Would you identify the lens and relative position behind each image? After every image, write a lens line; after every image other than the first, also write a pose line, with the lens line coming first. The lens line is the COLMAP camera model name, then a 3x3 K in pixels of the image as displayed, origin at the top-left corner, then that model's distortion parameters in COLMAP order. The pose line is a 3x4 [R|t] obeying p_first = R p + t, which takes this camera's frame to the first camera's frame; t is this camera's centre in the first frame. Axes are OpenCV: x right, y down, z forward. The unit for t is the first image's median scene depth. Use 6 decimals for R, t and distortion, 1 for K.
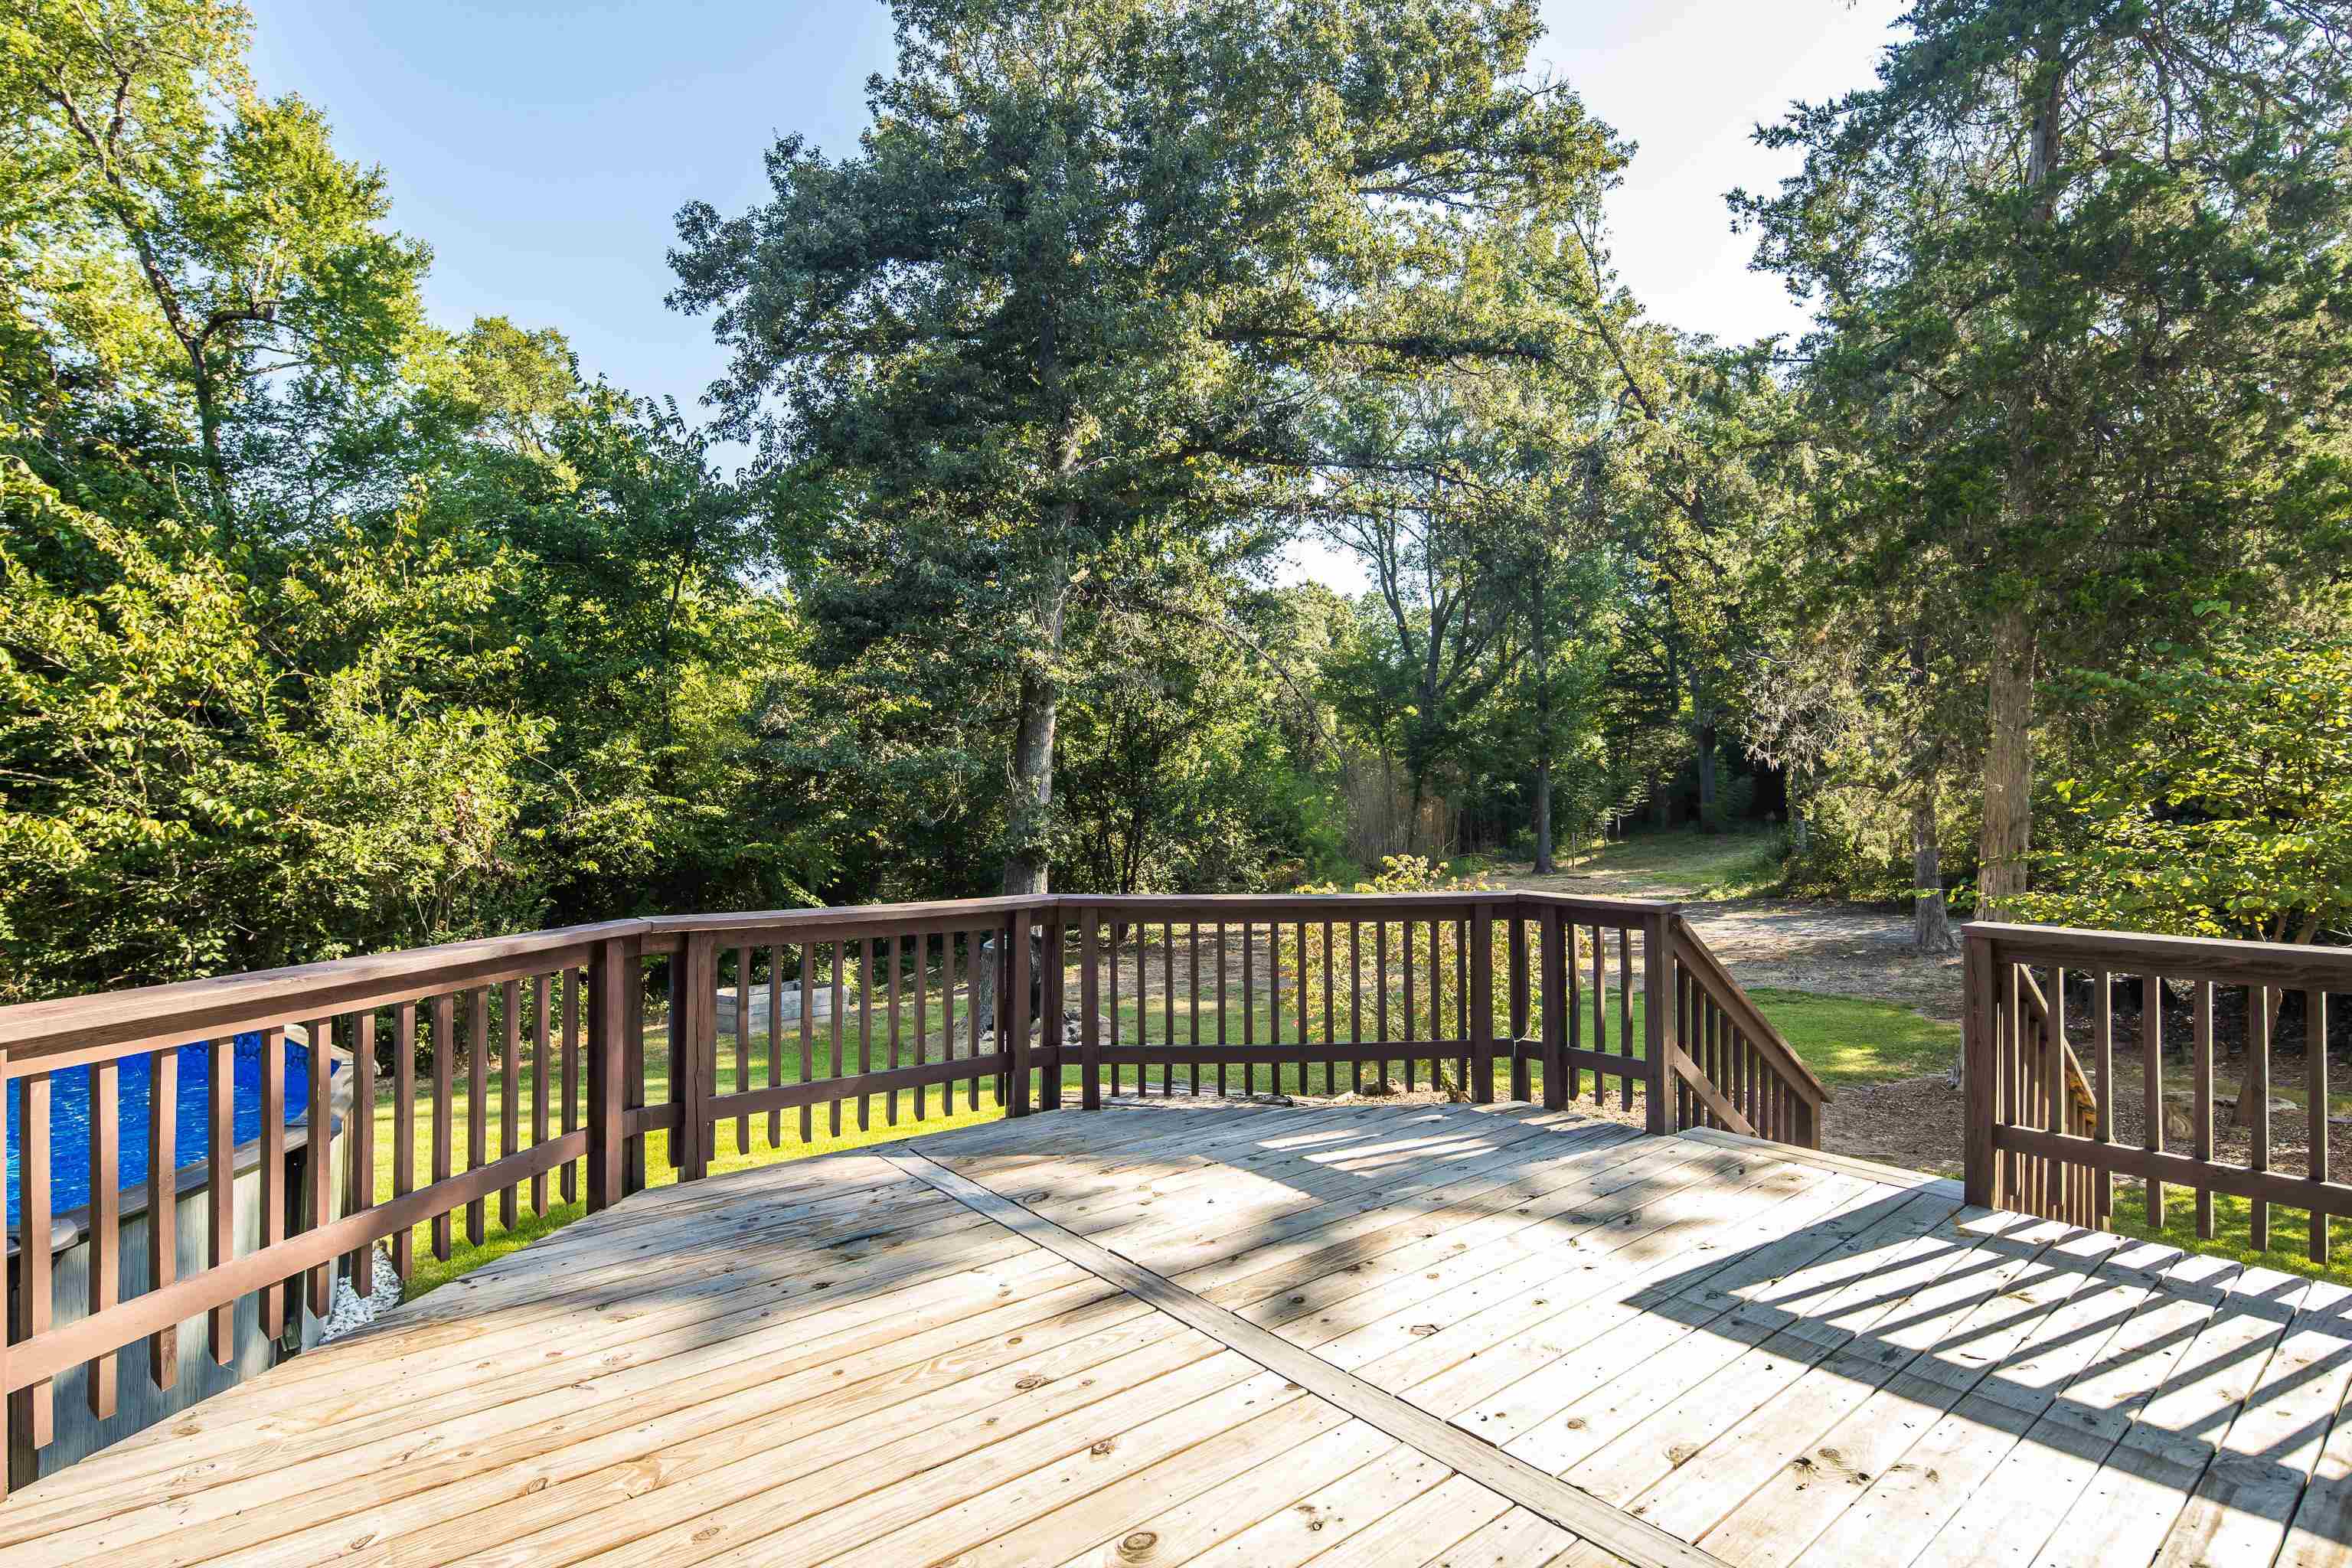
lens RADIAL K [[1164.9, 0, 1164.6], [0, 1164.9, 785.3], [0, 0, 1]] dist [-0.004688, -0.004272]
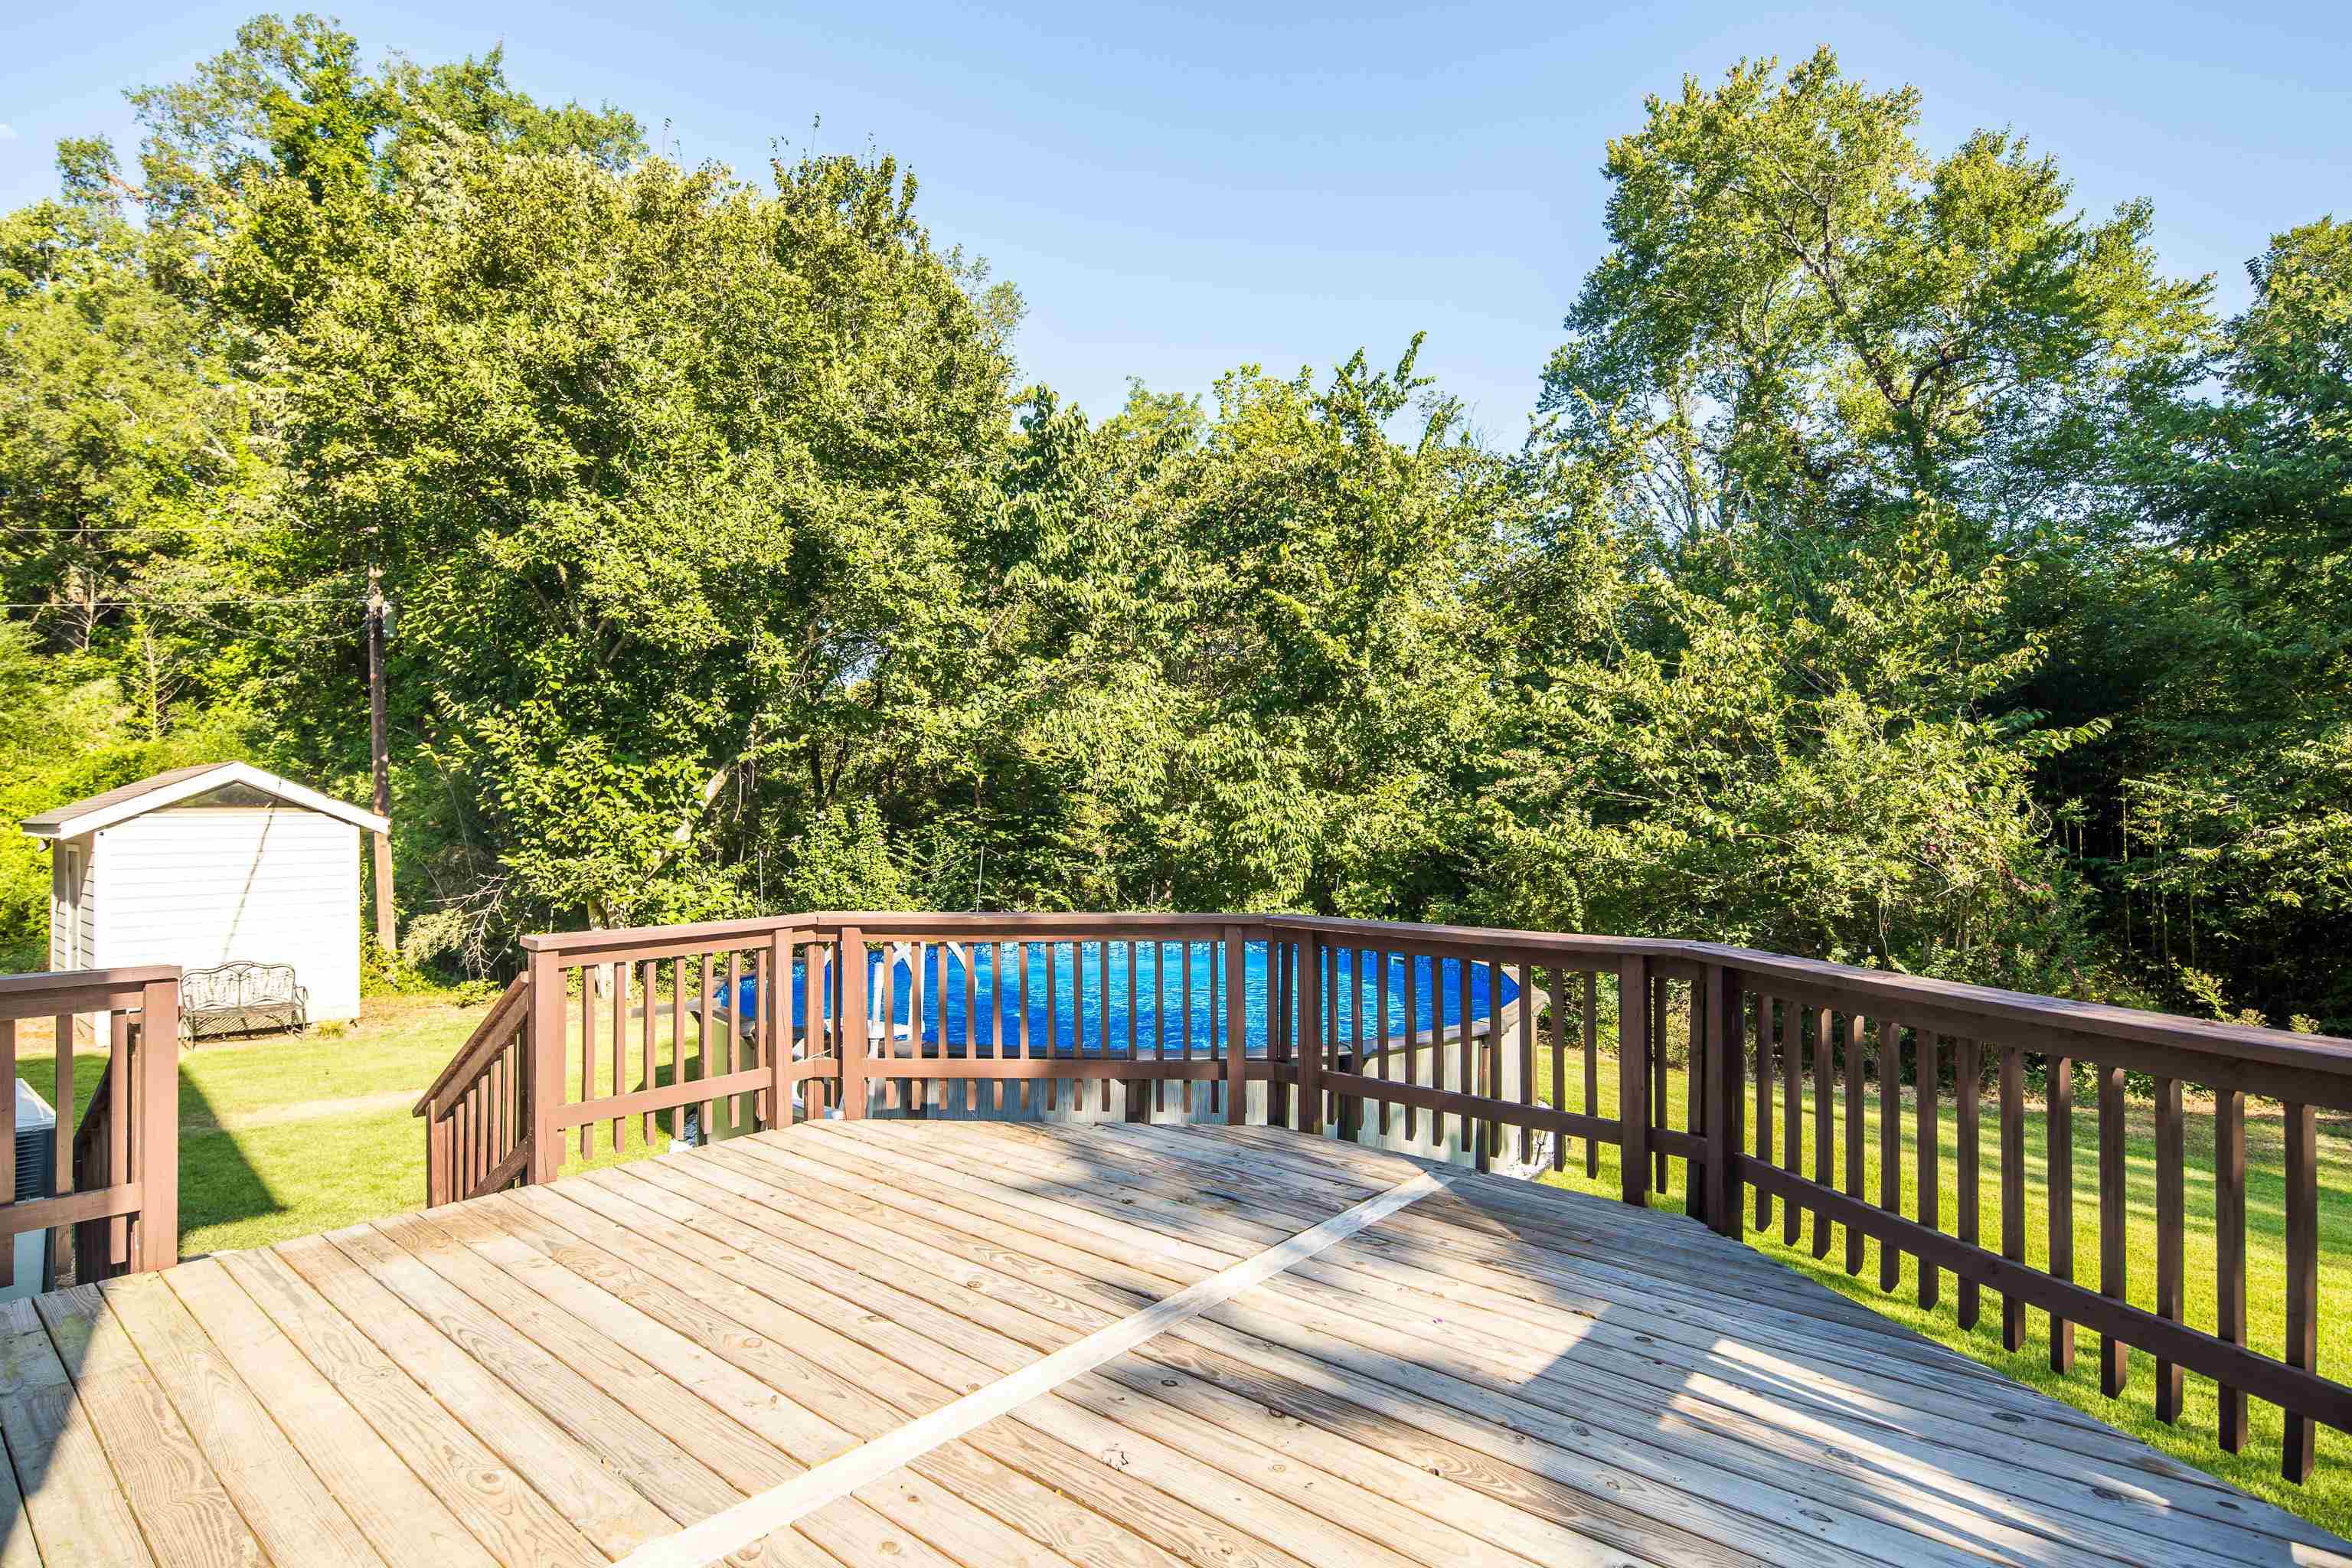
lens RADIAL K [[1164.9, 0, 1186.9], [0, 1164.9, 803.4], [0, 0, 1]] dist [-0.004688, -0.004272]
pose [[0.177668, -0.008598, -0.984053, 0.114300], [0.015062, 0.999868, -0.006017, -0.000540], [0.983975, -0.013752, 0.177774, 0.096252]]
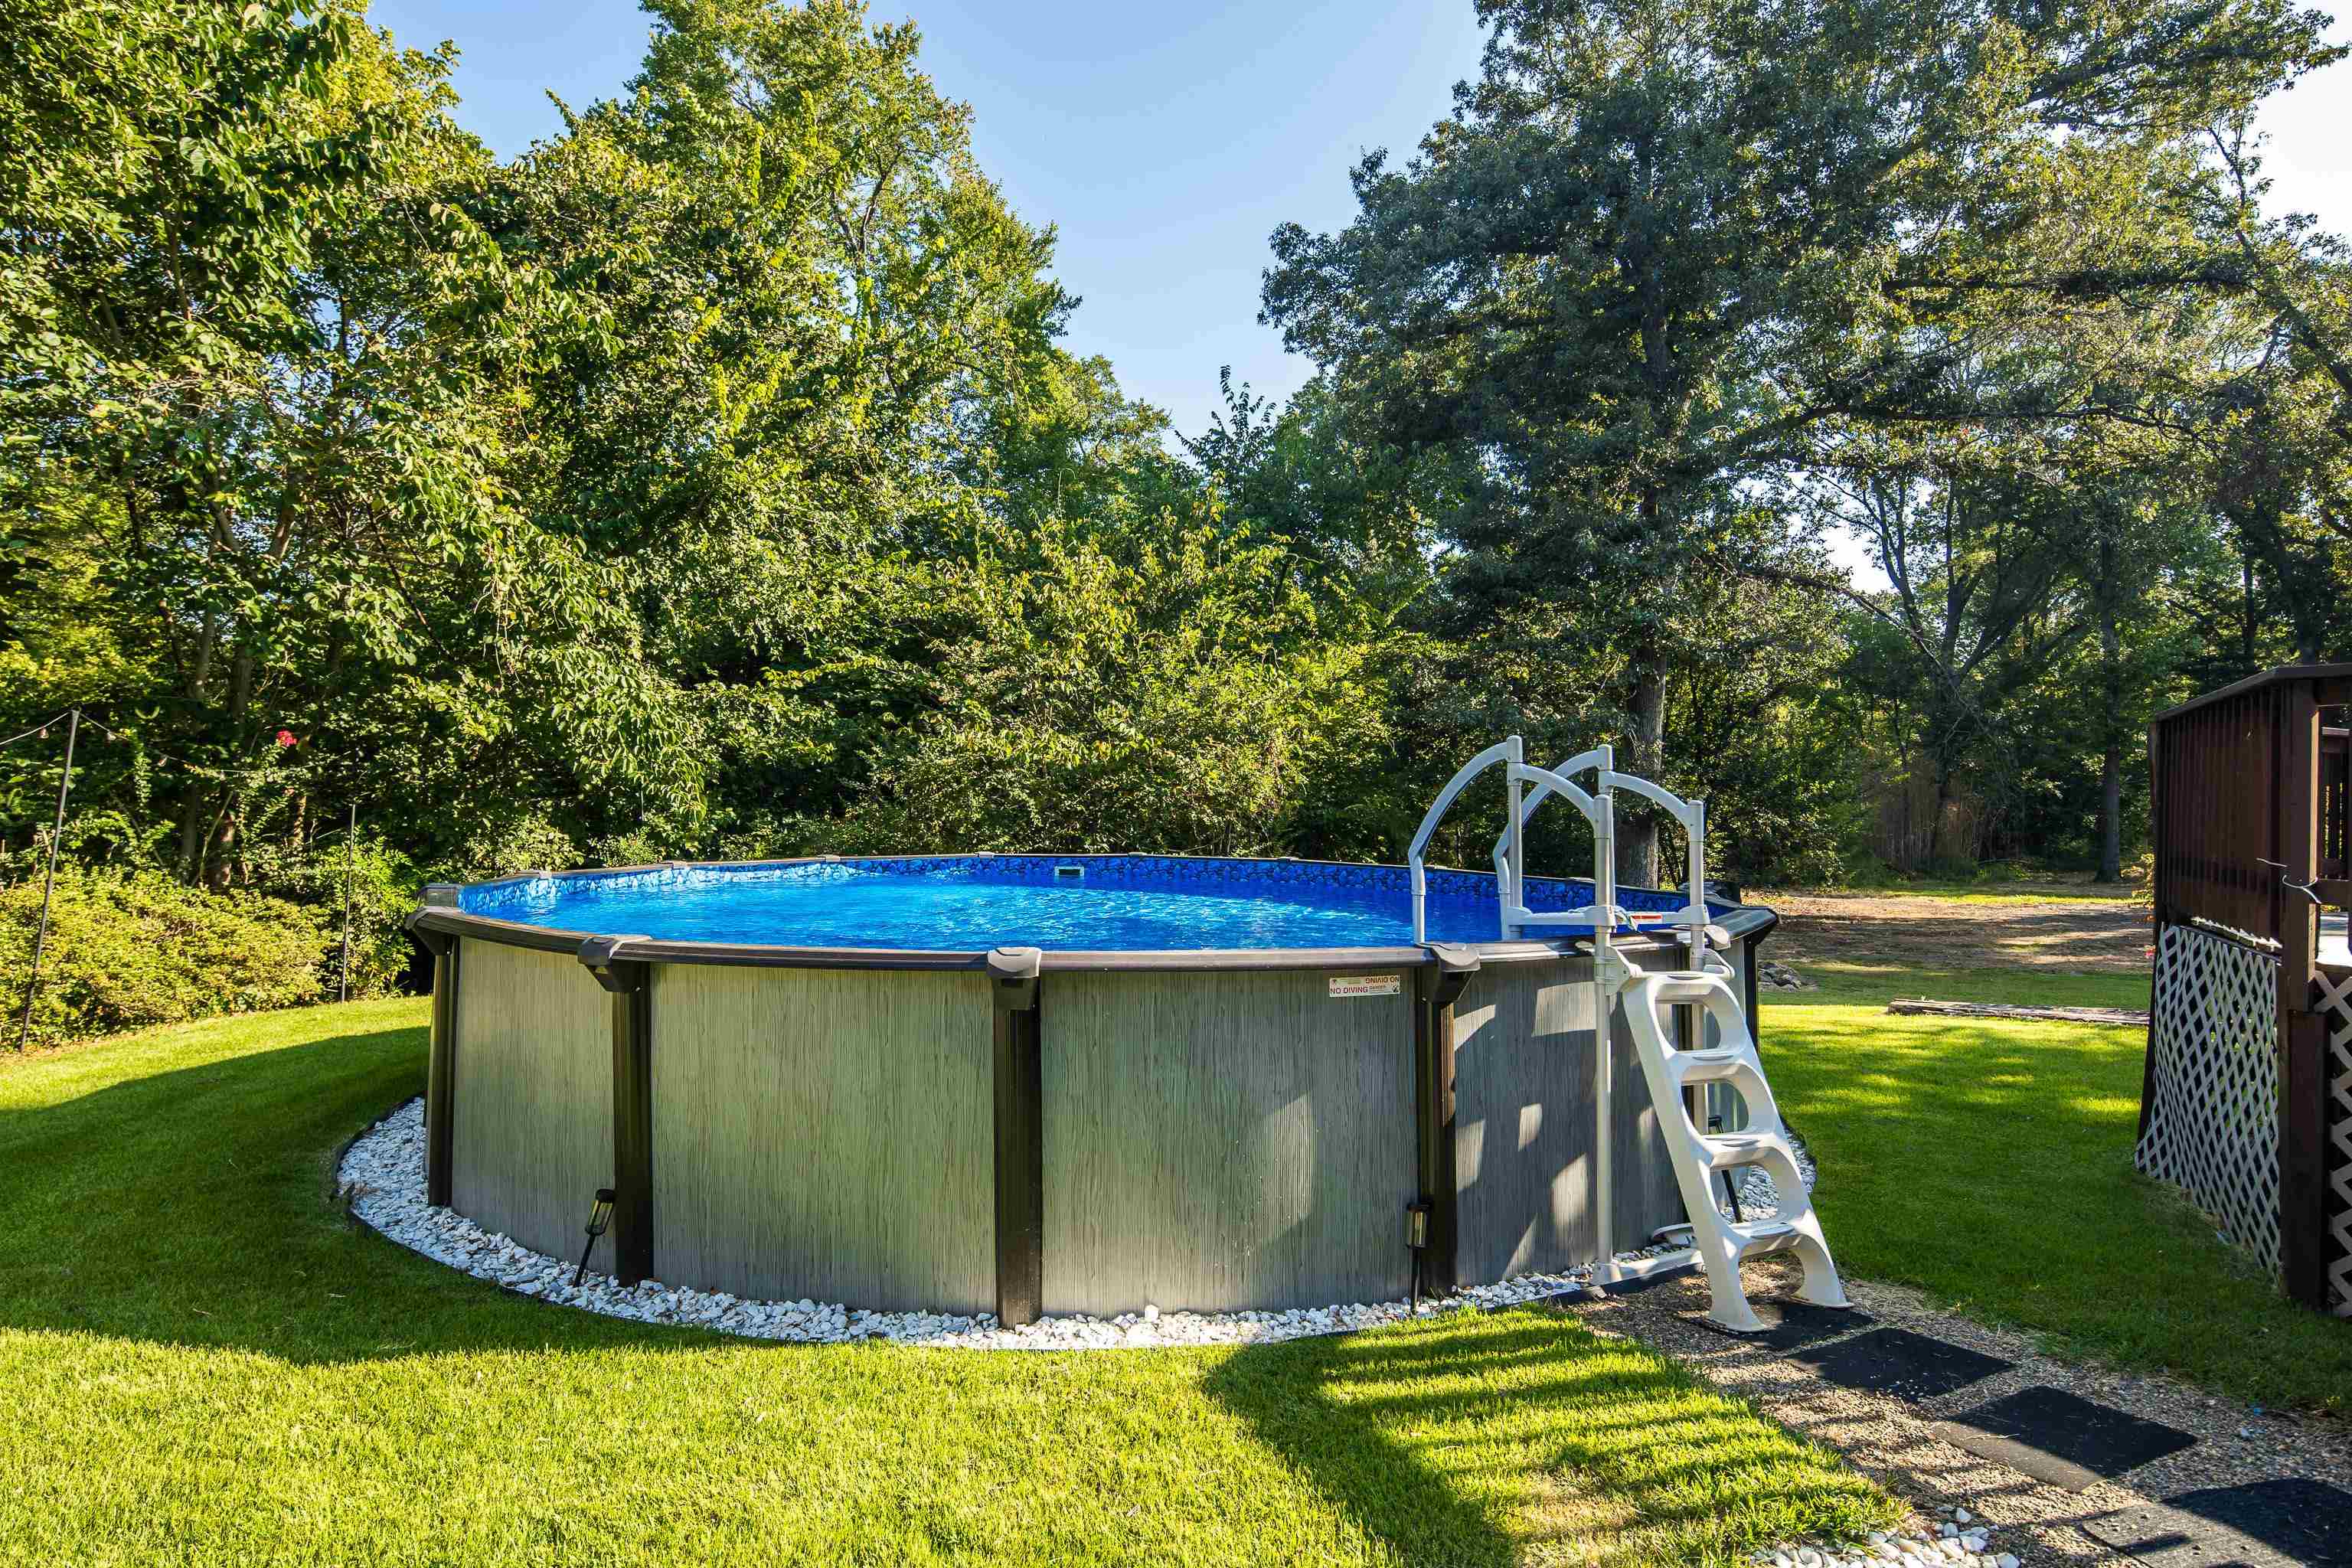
lens RADIAL K [[1164.9, 0, 1182.0], [0, 1164.9, 780.4], [0, 0, 1]] dist [-0.004688, -0.004272]
pose [[0.953713, 0.017980, -0.300181, -0.191740], [-0.019156, 0.999816, -0.000974, 0.034308], [0.300109, 0.006679, 0.953882, -0.095176]]
